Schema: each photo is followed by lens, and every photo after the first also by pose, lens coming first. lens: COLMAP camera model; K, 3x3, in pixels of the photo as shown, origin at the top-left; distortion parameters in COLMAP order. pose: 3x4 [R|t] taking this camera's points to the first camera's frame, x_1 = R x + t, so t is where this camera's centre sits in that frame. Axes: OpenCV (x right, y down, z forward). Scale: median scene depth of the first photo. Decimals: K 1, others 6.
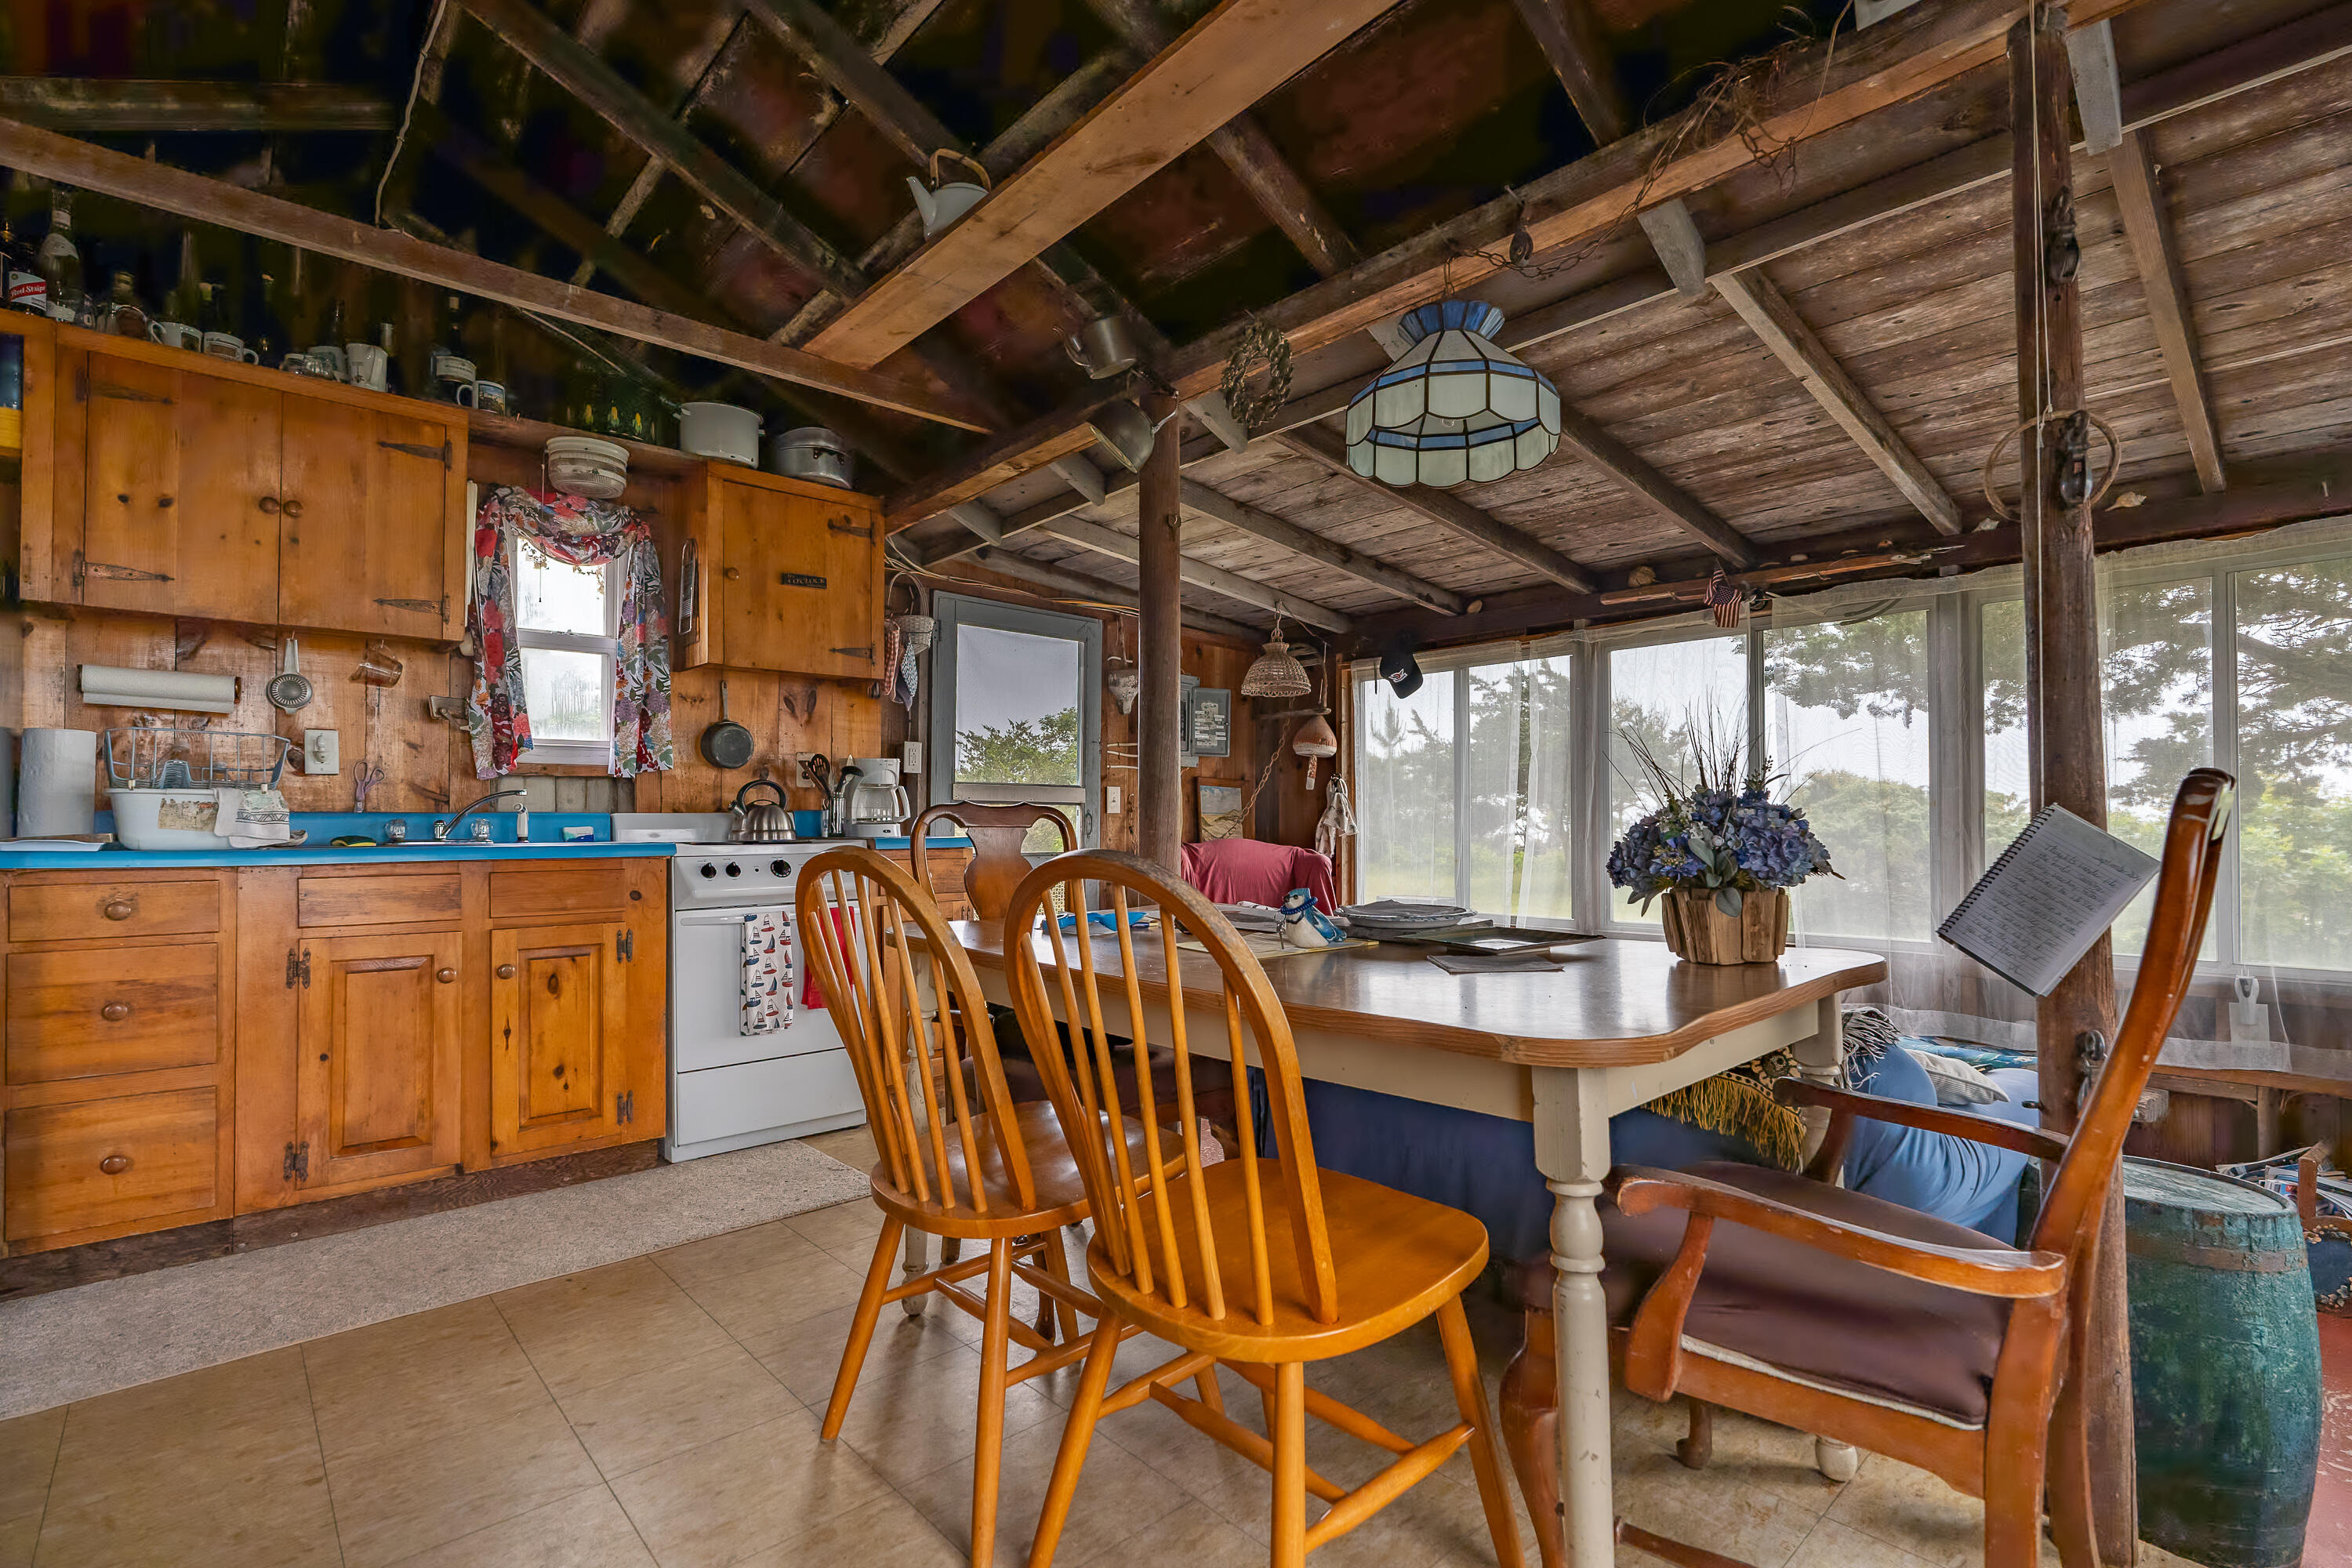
lens RADIAL K [[1078.0, 0, 1142.6], [0, 1078.0, 816.3], [0, 0, 1]] dist [-0.005047, 0.001749]
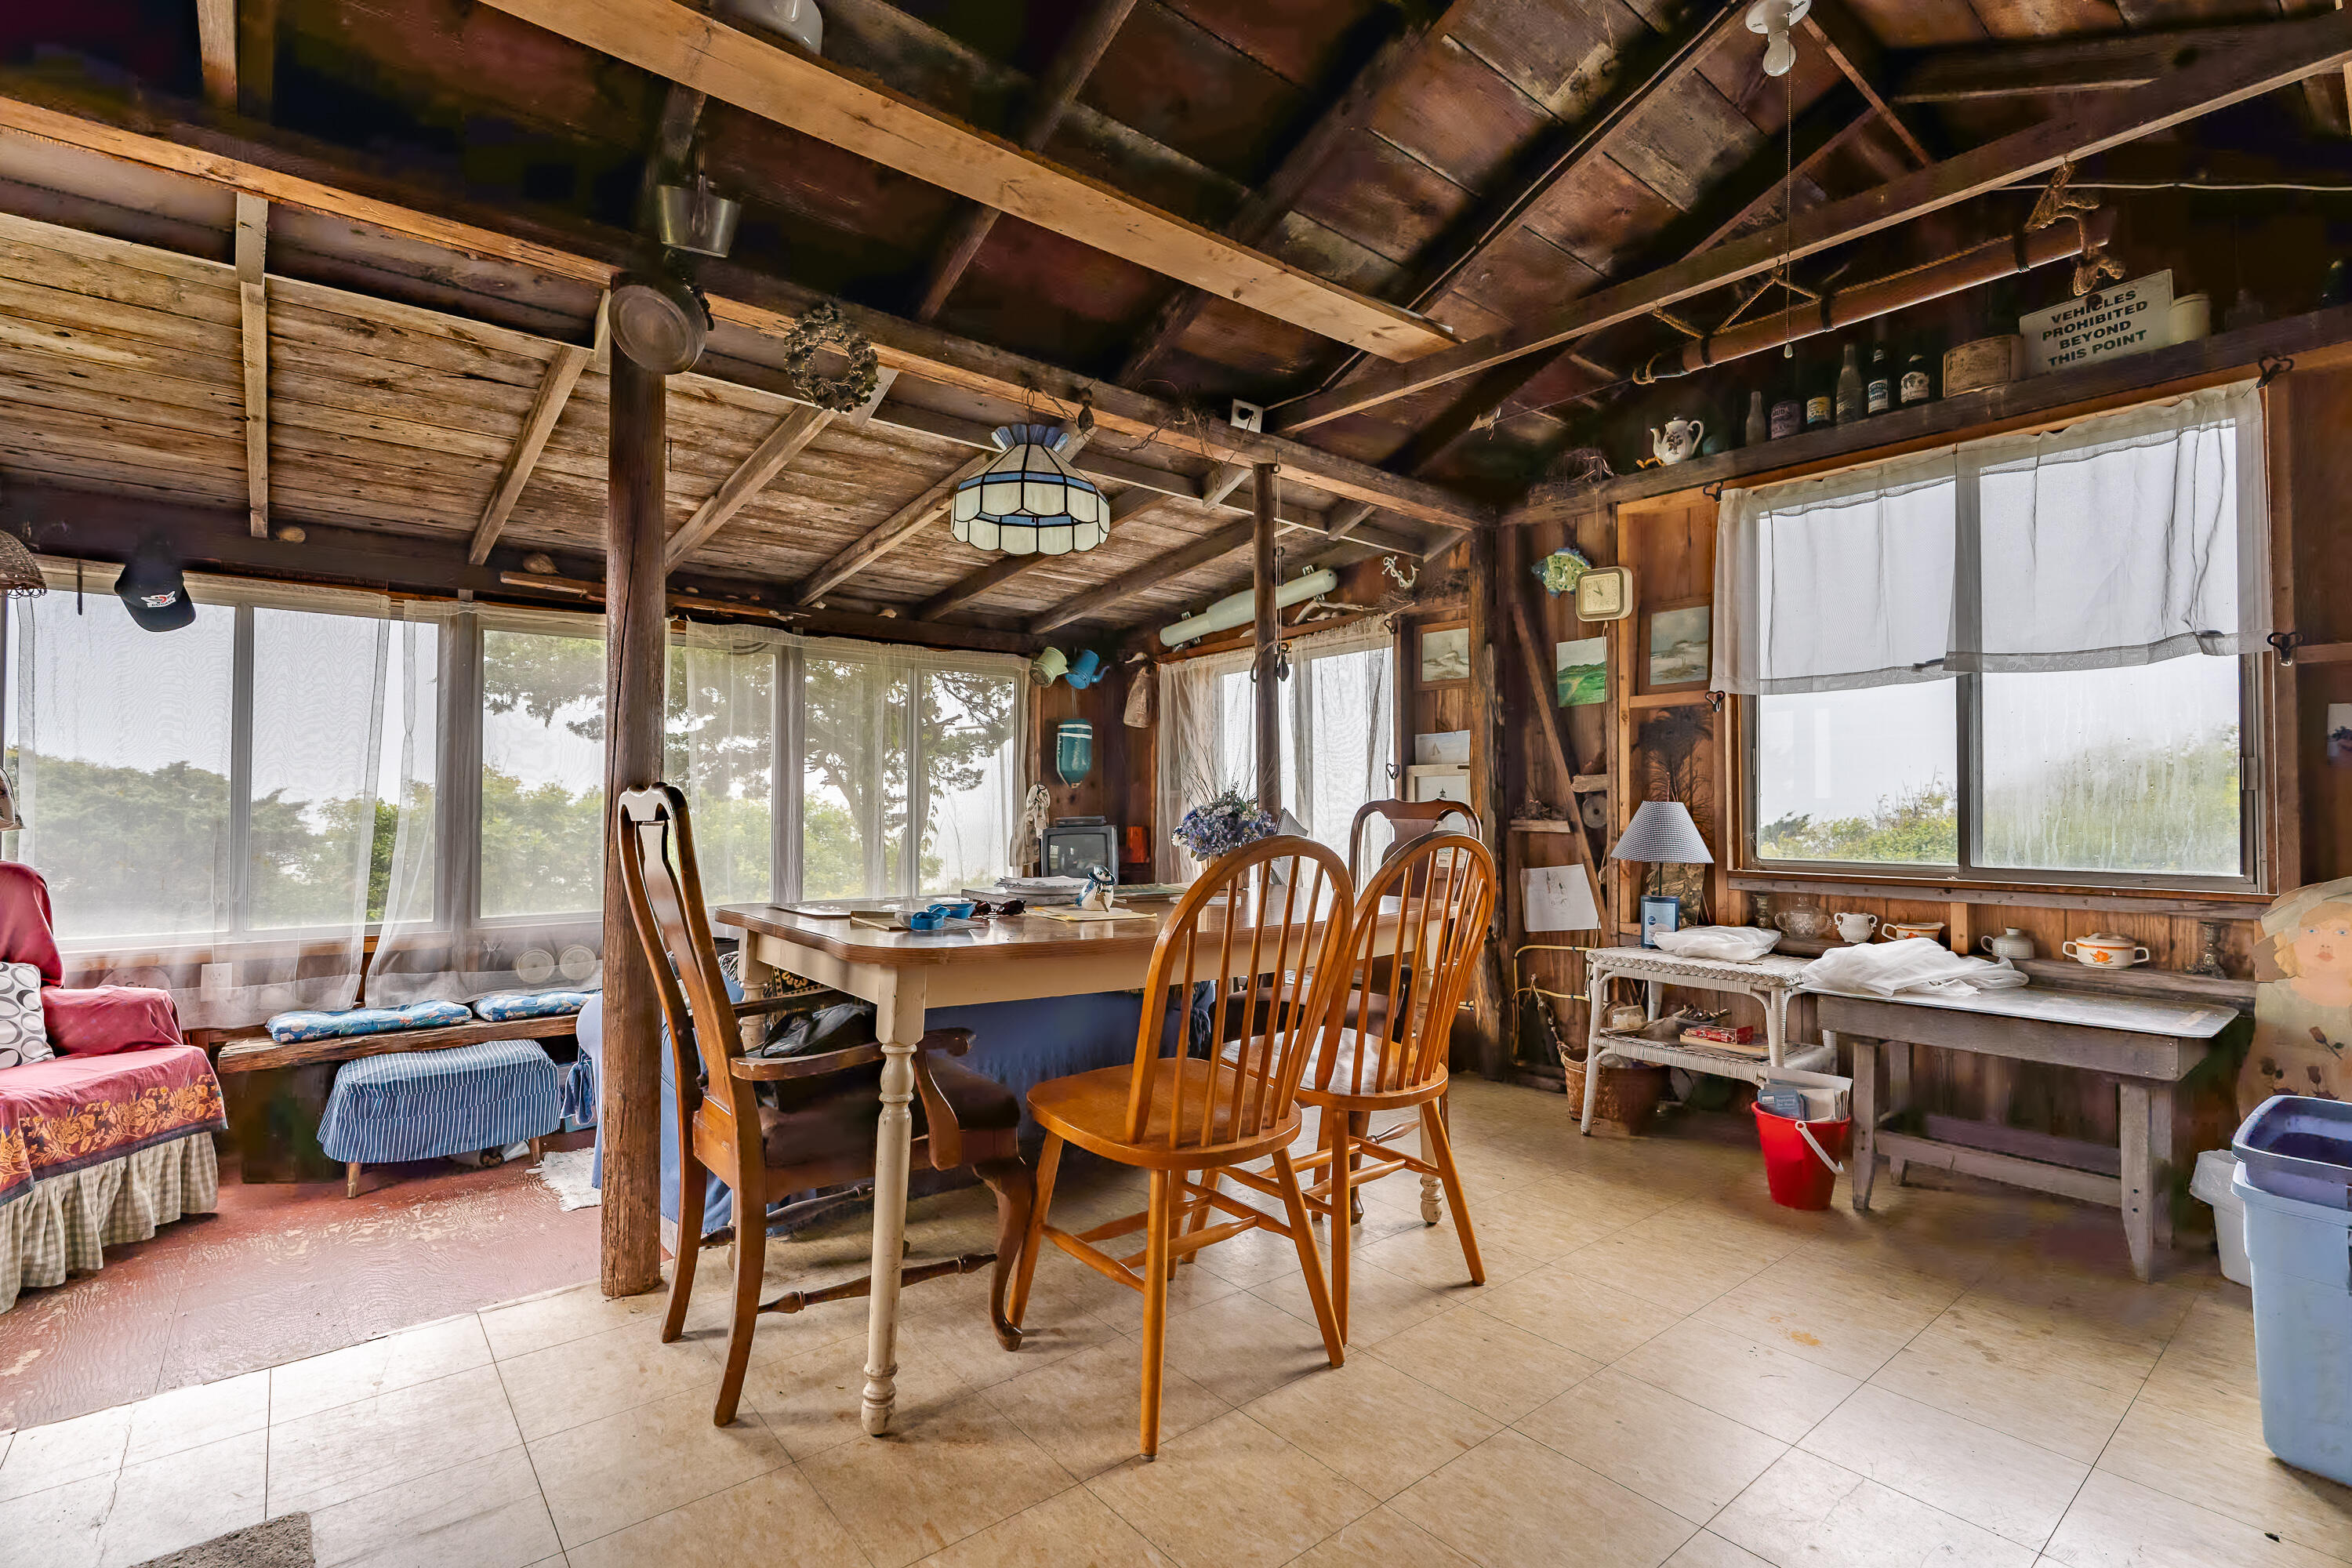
lens RADIAL K [[1081.4, 0, 1160.4], [0, 1081.4, 791.0], [0, 0, 1]] dist [-0.009870, 0.002925]
pose [[0.052980, 0.020664, 0.998382, -0.658698], [-0.008969, 0.999755, -0.020217, 0.002520], [-0.998555, -0.007883, 0.053153, 0.493596]]
